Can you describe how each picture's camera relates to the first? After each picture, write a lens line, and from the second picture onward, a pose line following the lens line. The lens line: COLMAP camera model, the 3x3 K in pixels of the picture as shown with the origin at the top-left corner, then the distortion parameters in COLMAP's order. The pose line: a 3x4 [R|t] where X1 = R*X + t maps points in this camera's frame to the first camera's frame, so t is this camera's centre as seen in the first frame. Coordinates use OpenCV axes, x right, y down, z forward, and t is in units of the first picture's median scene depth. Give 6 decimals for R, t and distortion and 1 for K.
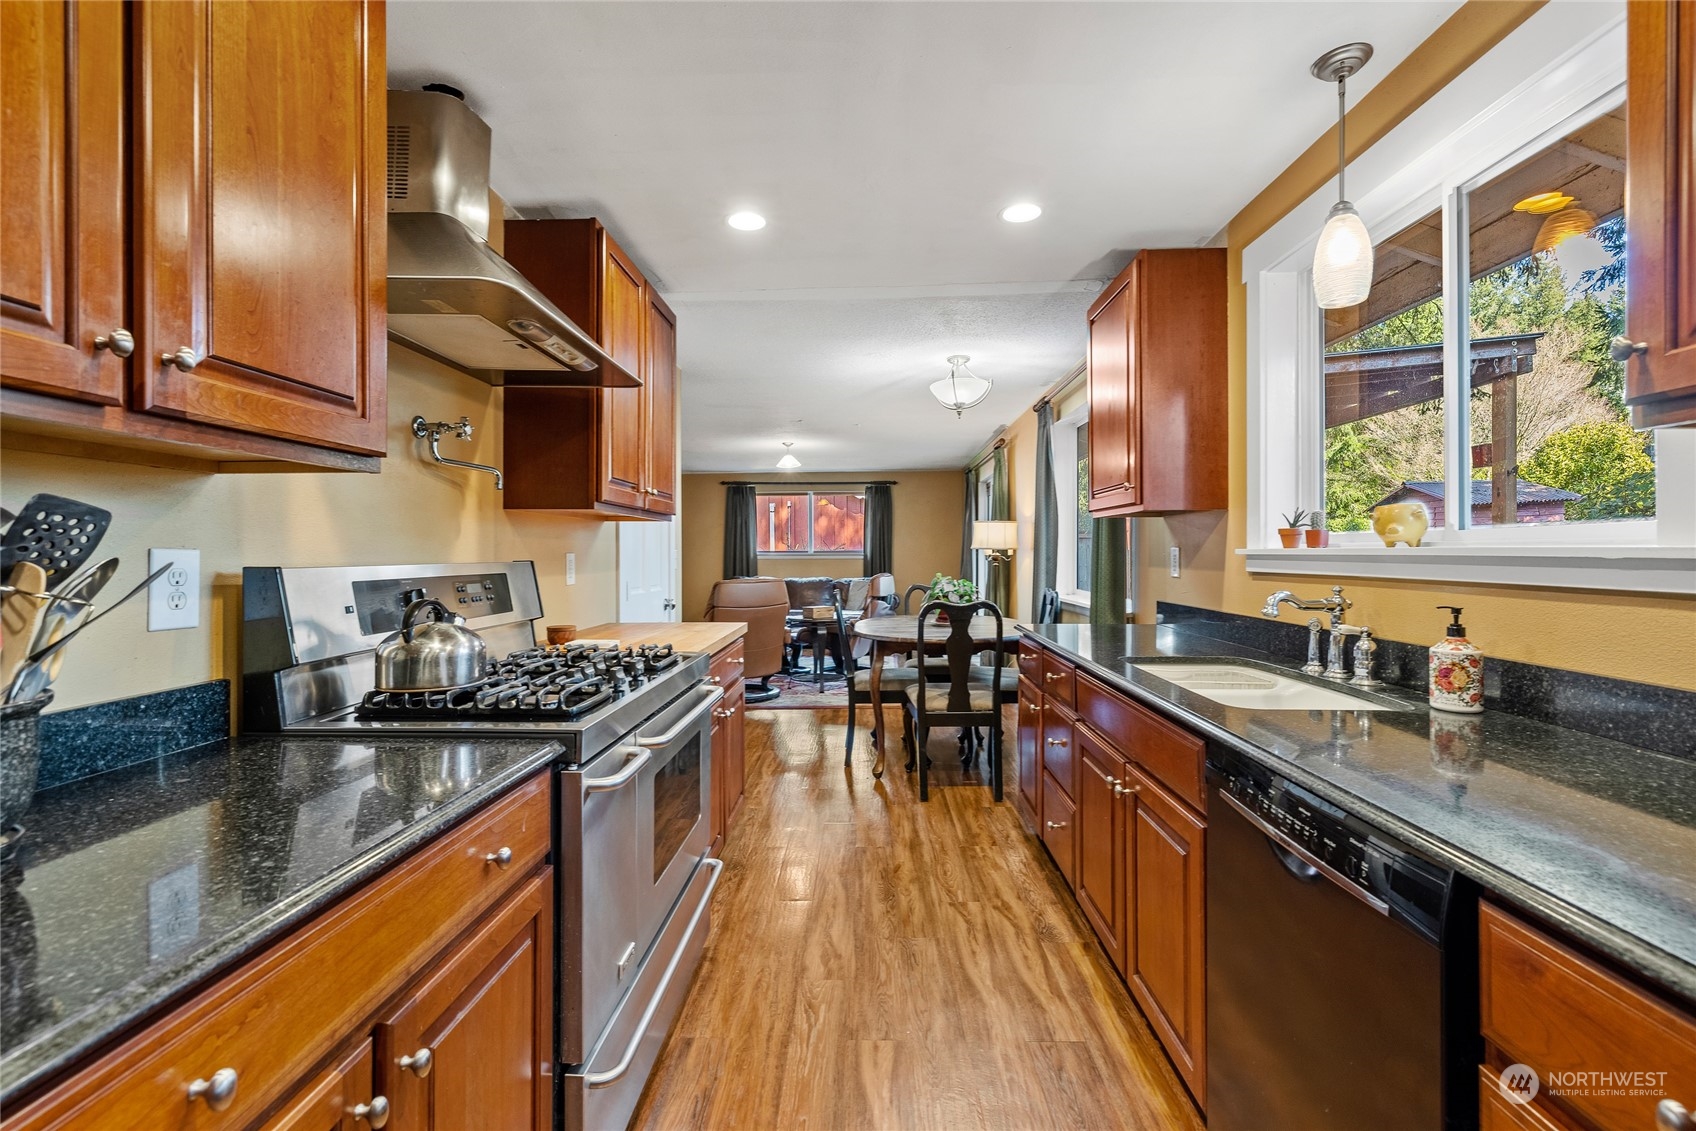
lens RADIAL K [[755.6, 0, 845.5], [0, 755.6, 551.6], [0, 0, 1]] dist [-0.000287, 0.000319]
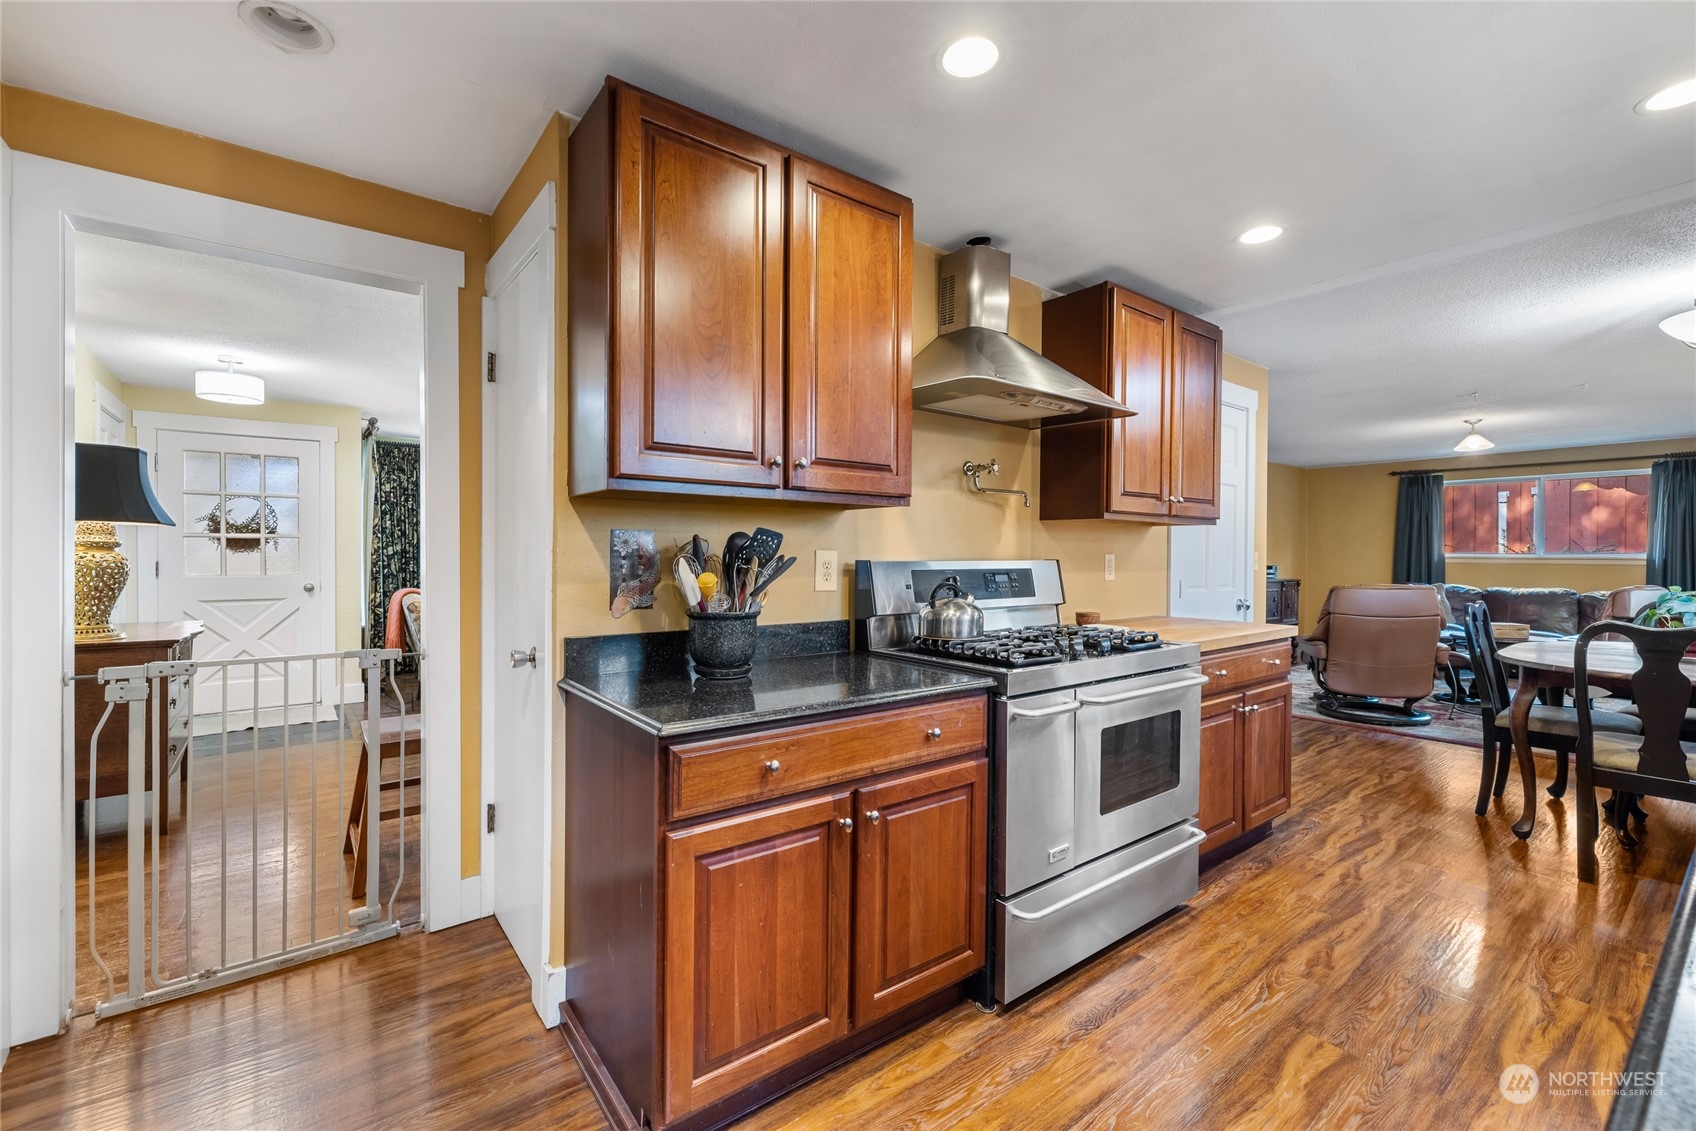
lens RADIAL K [[717.2, 0, 824.2], [0, 717.2, 558.3], [0, 0, 1]] dist [0.001630, 0.000428]
pose [[0.632346, 0.012432, -0.774587, 0.403067], [-0.005556, 0.999918, 0.011512, -0.003160], [0.774667, -0.002976, 0.632363, -0.134039]]
